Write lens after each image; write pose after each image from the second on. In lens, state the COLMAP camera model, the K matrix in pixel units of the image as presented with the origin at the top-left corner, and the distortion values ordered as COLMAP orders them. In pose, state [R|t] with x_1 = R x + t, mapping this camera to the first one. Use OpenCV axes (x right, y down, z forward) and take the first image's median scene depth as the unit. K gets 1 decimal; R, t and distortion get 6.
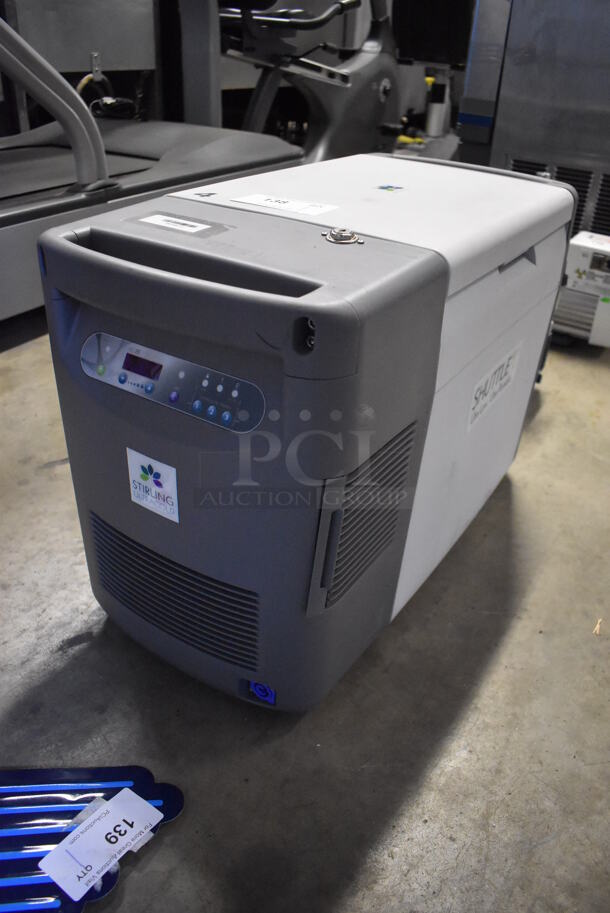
lens RADIAL K [[715.3, 0, 305.0], [0, 715.3, 456.5], [0, 0, 1]] dist [-0.093585, -0.000217]
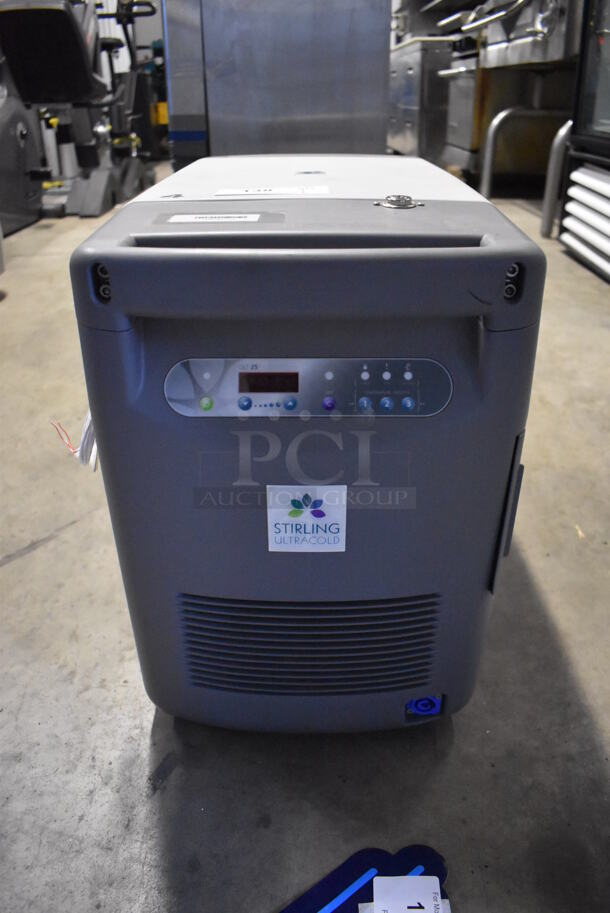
lens RADIAL K [[715.3, 0, 305.0], [0, 715.3, 456.5], [0, 0, 1]] dist [-0.093585, -0.000217]
pose [[0.841546, -0.297922, 0.450602, -0.562892], [0.322090, 0.946400, 0.024189, -0.049059], [-0.433656, 0.124779, 0.892397, 0.242183]]
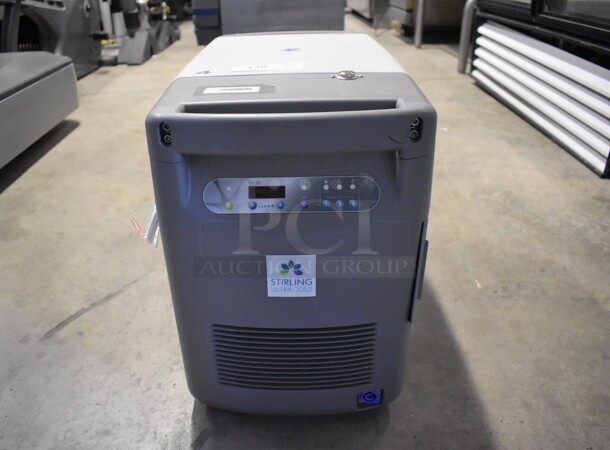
lens RADIAL K [[533.5, 0, 269.5], [0, 533.5, 214.3], [0, 0, 1]] dist [-0.096281, 0.002299]
pose [[0.855026, -0.293273, 0.427693, -0.634932], [0.333996, 0.942328, -0.021549, -0.060422], [-0.396707, 0.161272, 0.903667, 0.090890]]
